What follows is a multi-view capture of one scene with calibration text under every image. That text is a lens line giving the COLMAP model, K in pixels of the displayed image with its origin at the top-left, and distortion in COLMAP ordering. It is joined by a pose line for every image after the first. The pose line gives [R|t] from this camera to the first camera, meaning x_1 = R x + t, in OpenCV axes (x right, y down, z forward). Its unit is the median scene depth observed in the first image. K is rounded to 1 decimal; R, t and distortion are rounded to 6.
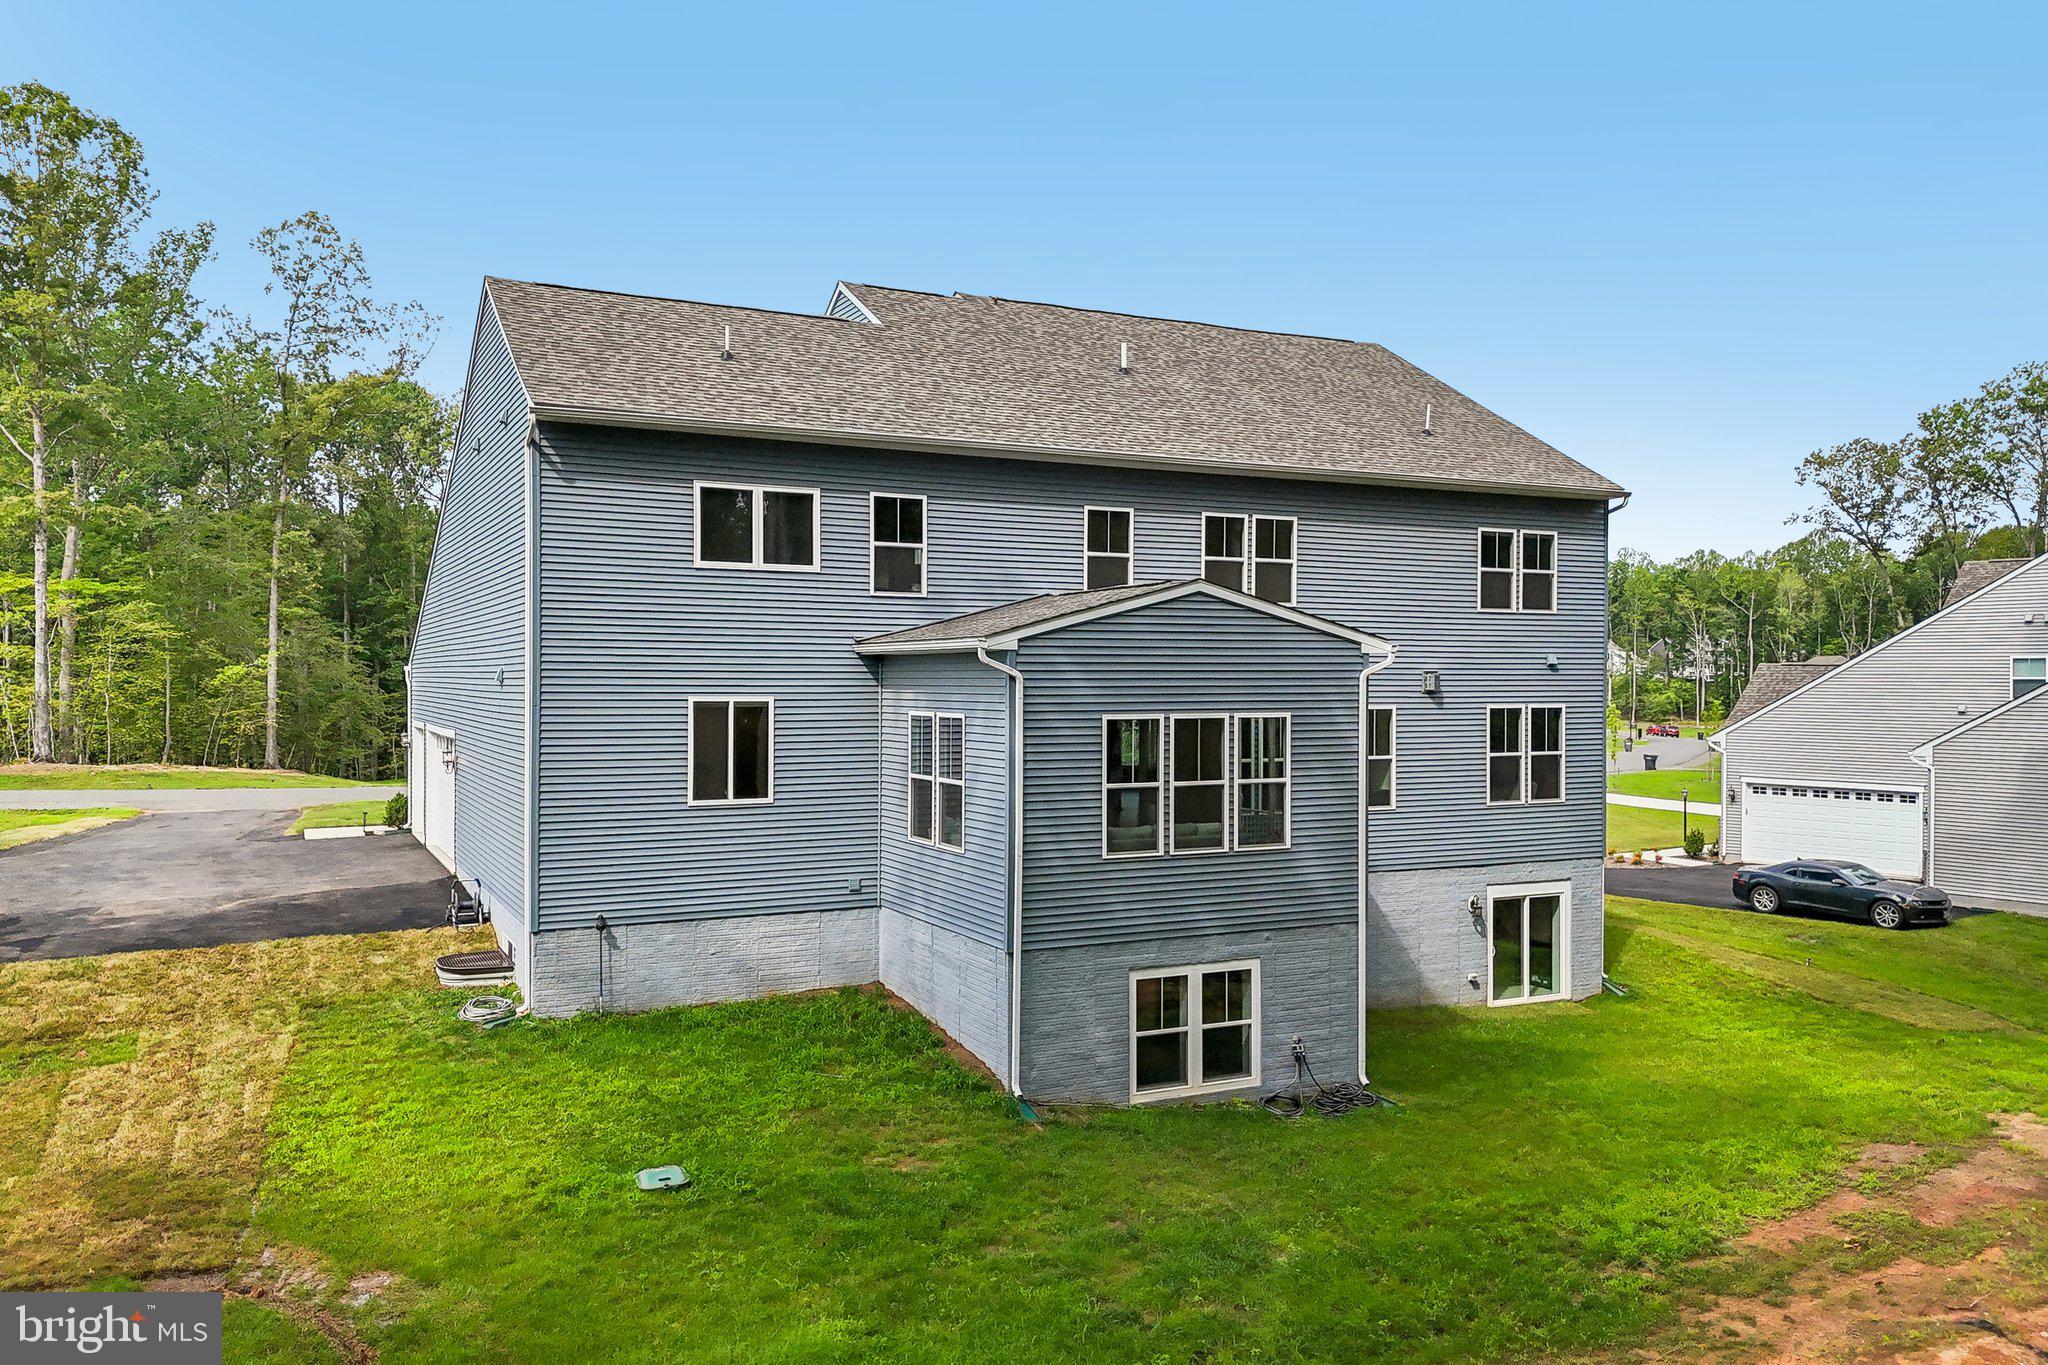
lens RADIAL K [[1512.3, 0, 1024.0], [0, 1512.3, 682.5], [0, 0, 1]] dist [0.069213, -0.078620]
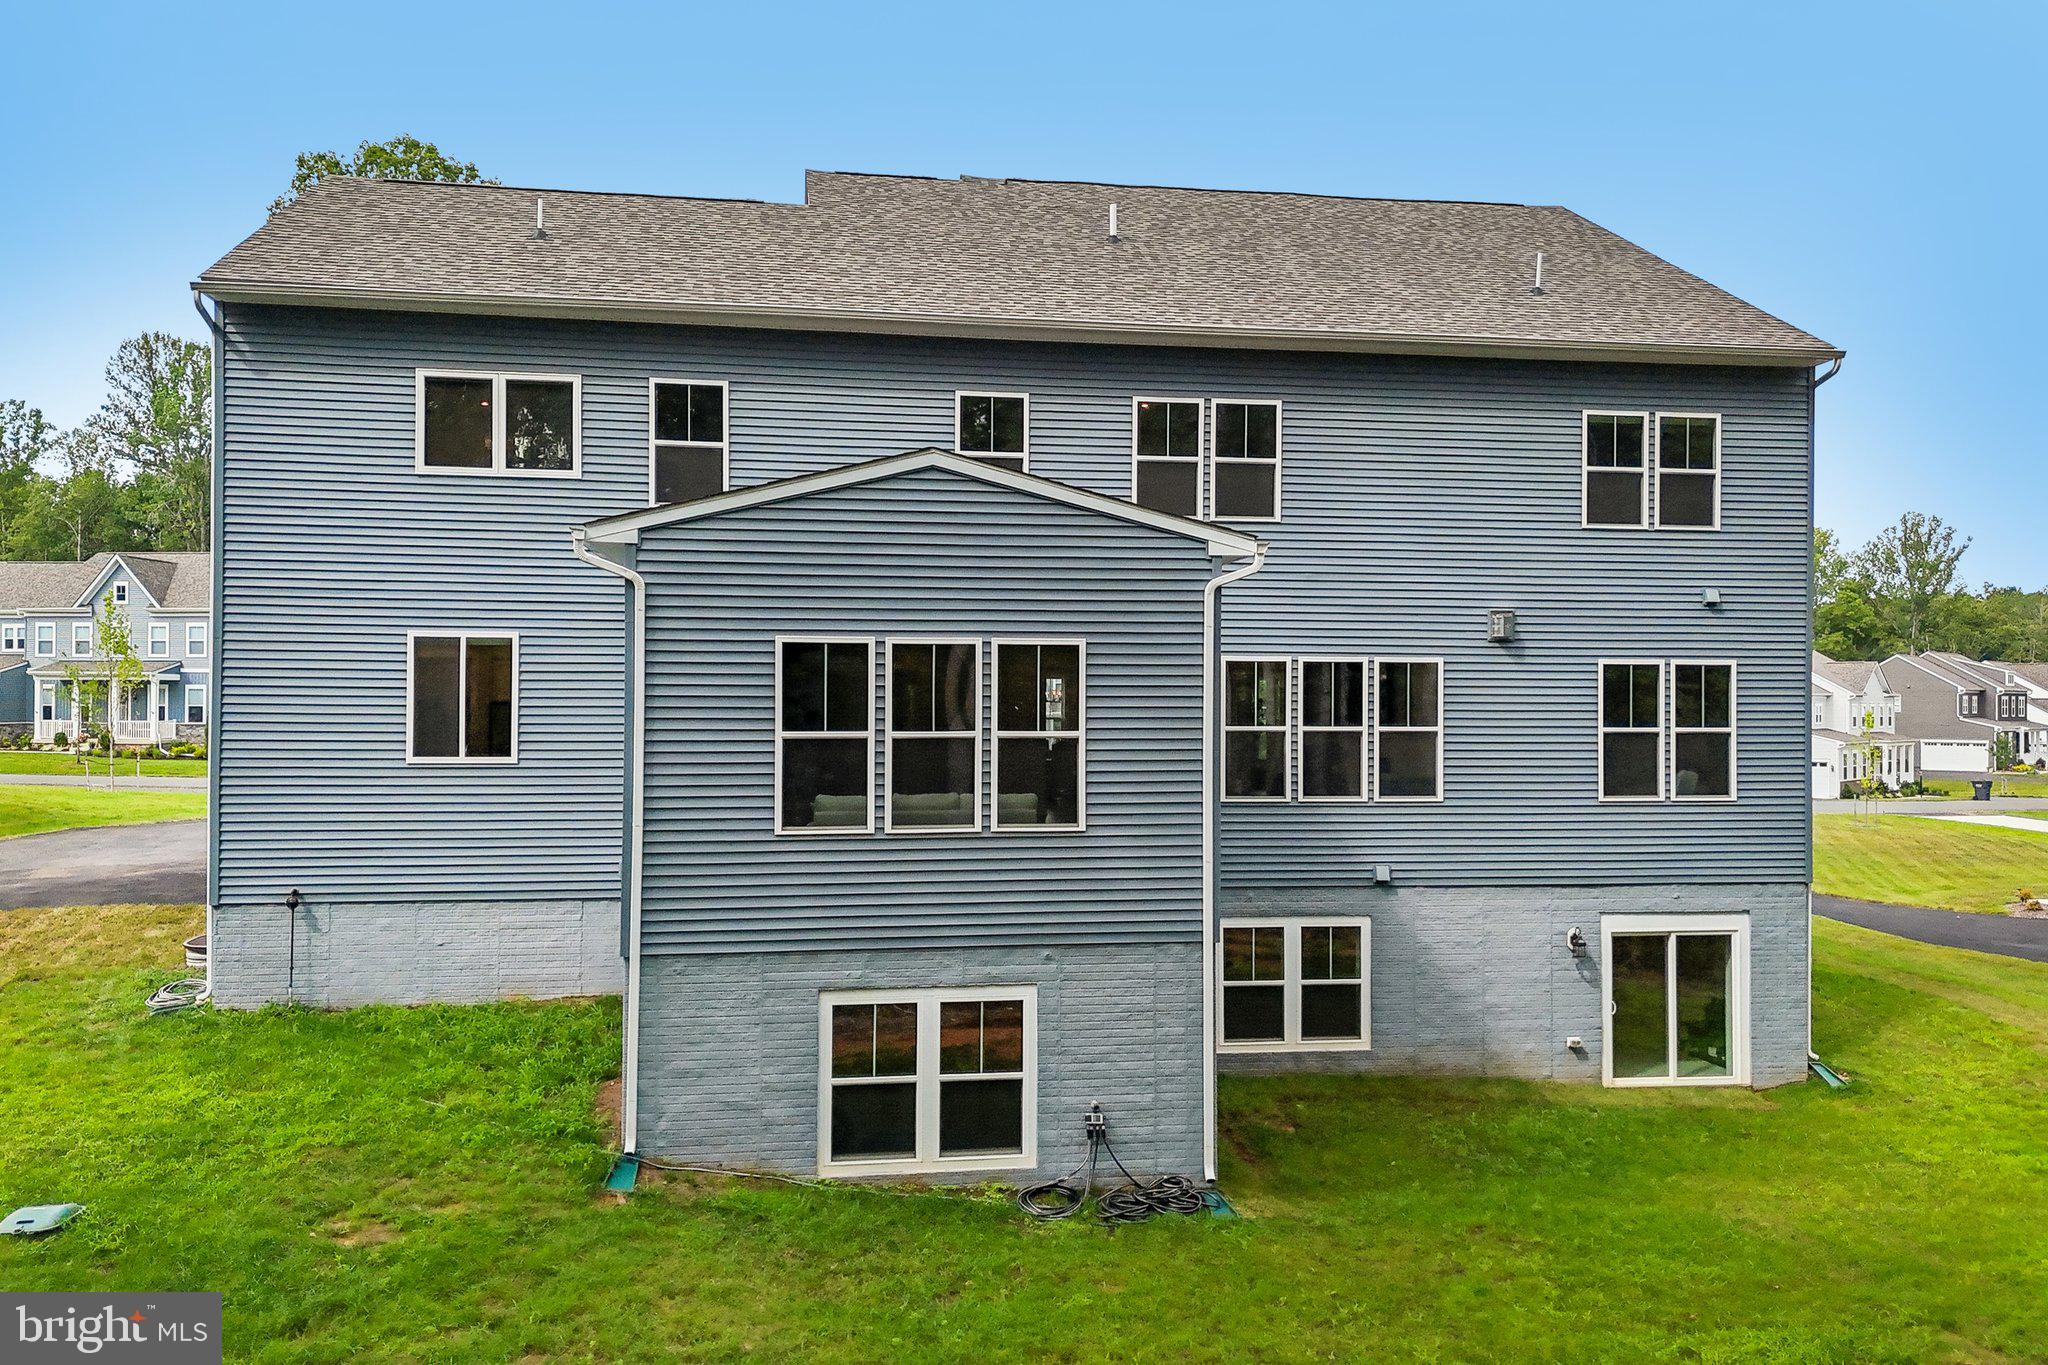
lens RADIAL K [[1463.8, 0, 1145.6], [0, 1463.8, 705.4], [0, 0, 1]] dist [0.073812, -0.076501]
pose [[0.949682, -0.000996, -0.313213, 0.406489], [-0.003363, 0.999905, -0.013374, 0.058685], [0.313196, 0.013754, 0.949589, 0.357246]]
